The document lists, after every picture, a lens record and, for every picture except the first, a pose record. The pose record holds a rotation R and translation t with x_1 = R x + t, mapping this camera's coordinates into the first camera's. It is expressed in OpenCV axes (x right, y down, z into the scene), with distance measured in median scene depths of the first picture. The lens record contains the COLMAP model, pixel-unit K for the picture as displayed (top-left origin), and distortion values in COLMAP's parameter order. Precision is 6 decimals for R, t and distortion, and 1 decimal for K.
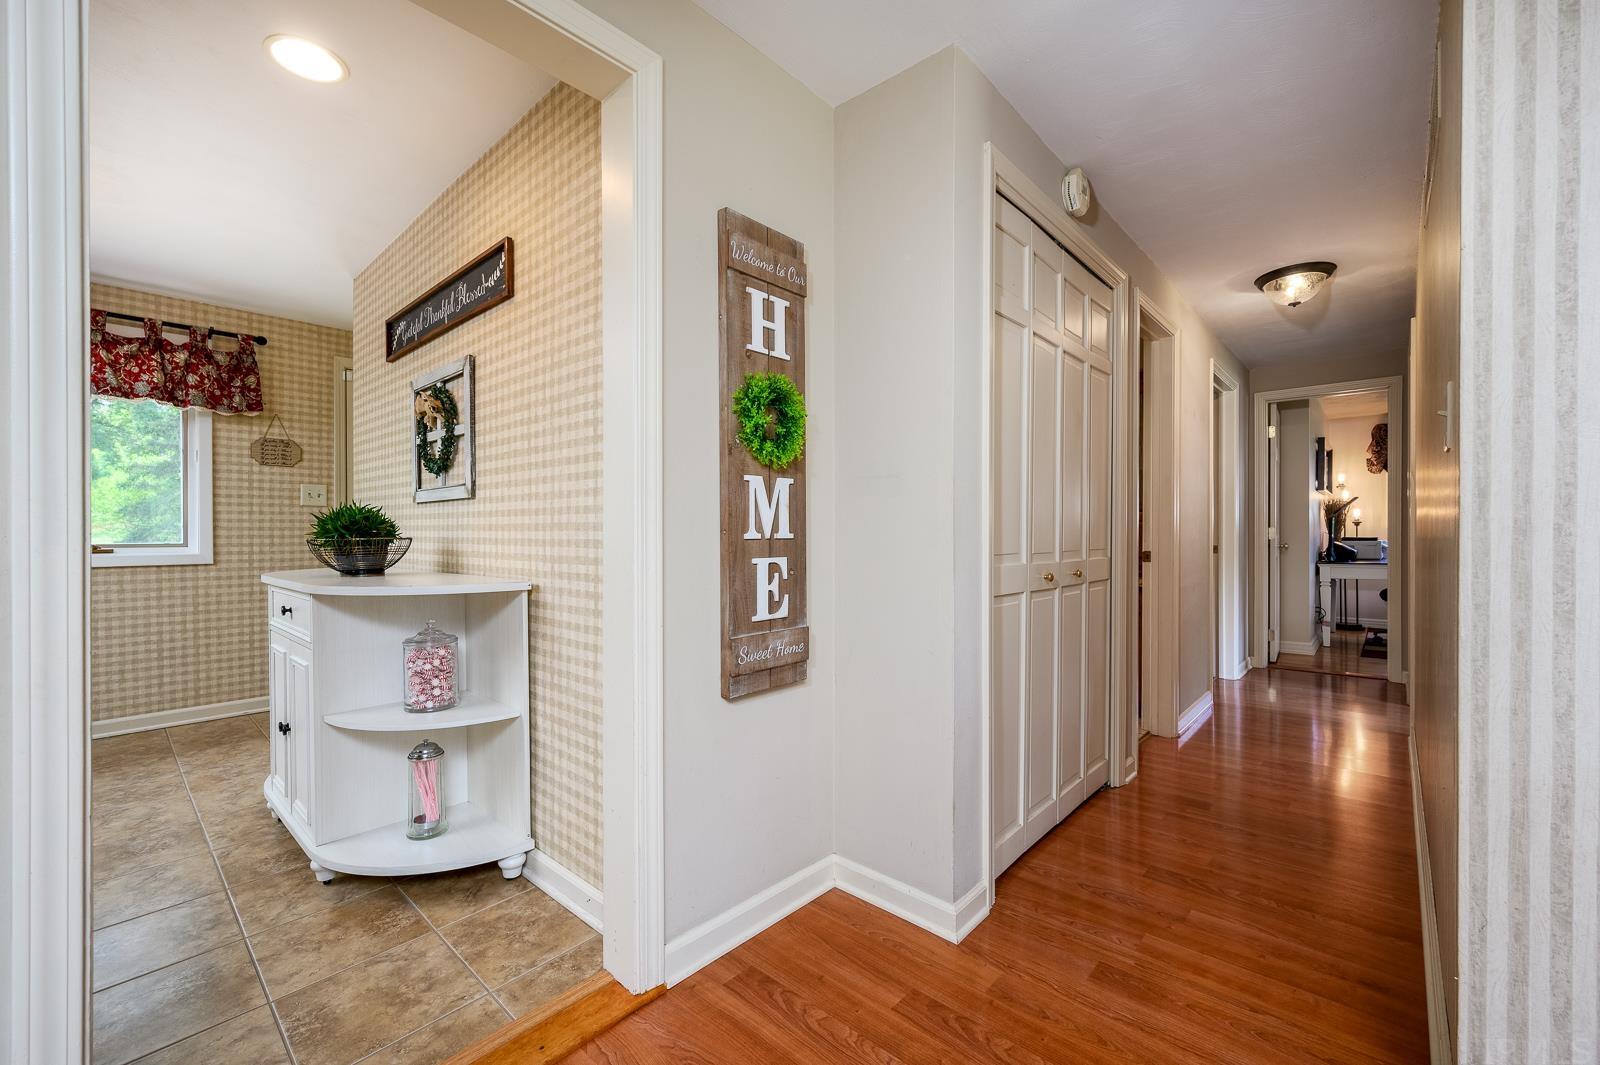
lens RADIAL K [[654.8, 0, 747.4], [0, 654.8, 532.8], [0, 0, 1]] dist [0.001186, -0.000010]
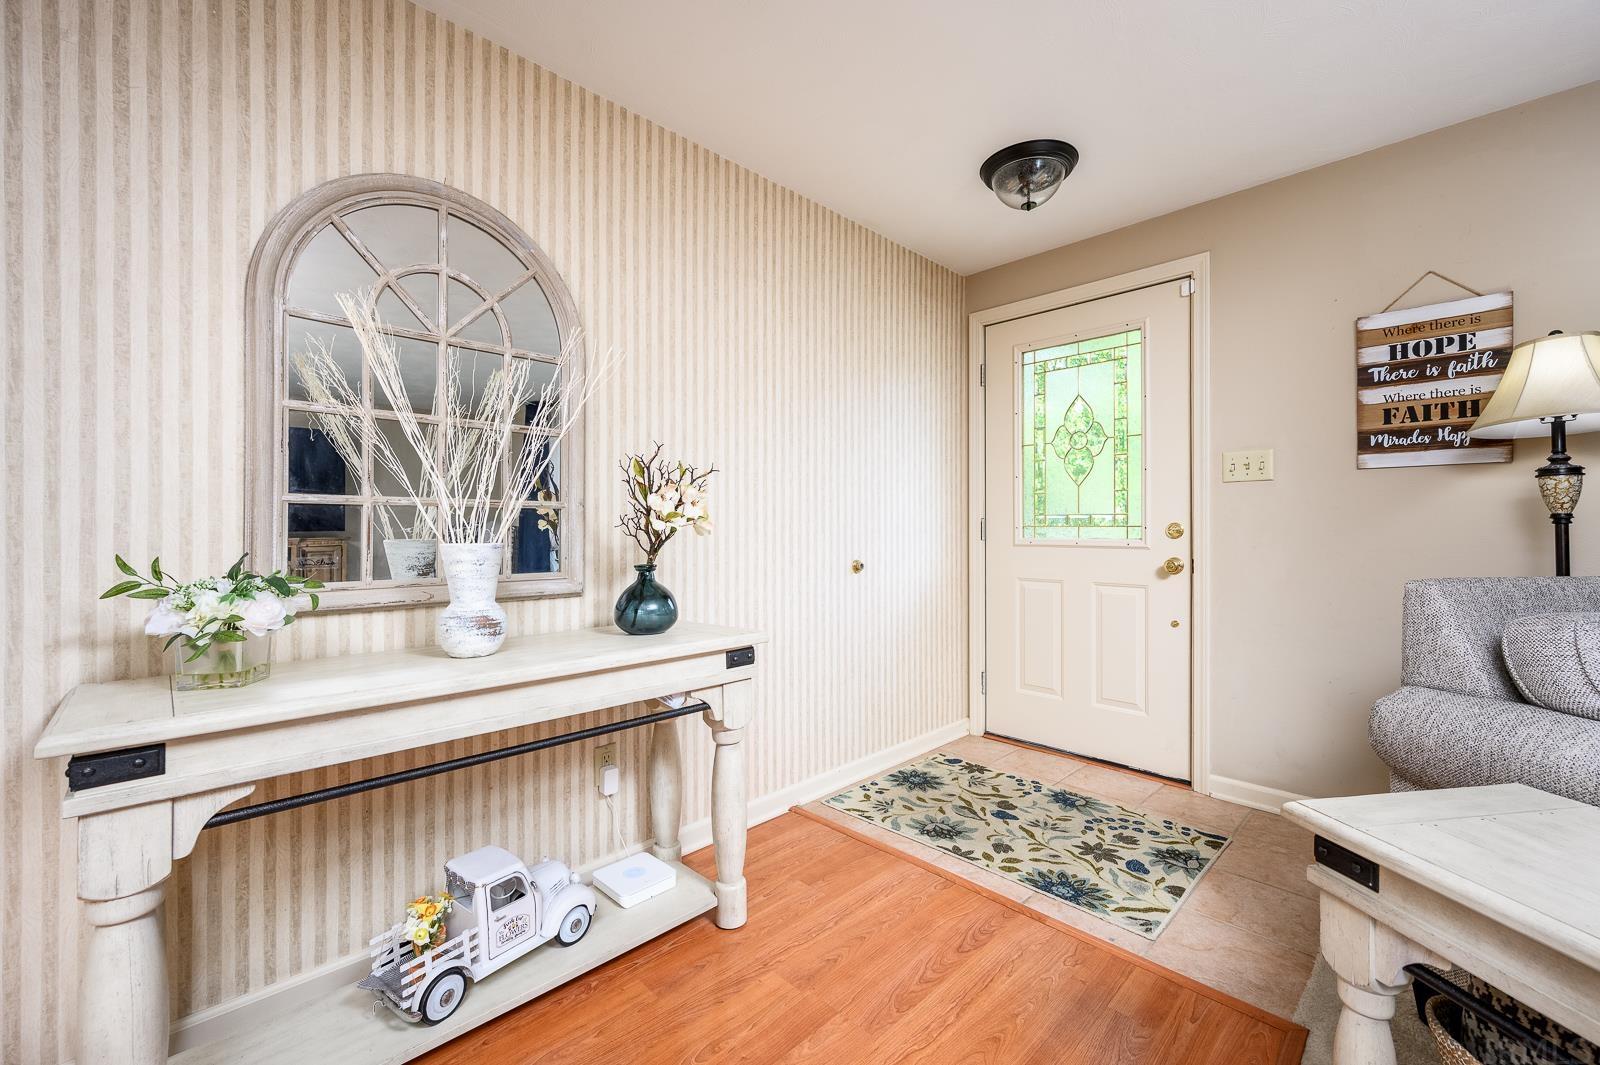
lens RADIAL K [[654.8, 0, 747.4], [0, 654.8, 532.8], [0, 0, 1]] dist [0.001186, -0.000010]
pose [[-0.085257, -0.003121, 0.996354, -0.004439], [0.005905, 0.999976, 0.003637, 0.847581], [-0.996342, 0.006194, -0.085236, 0.002816]]
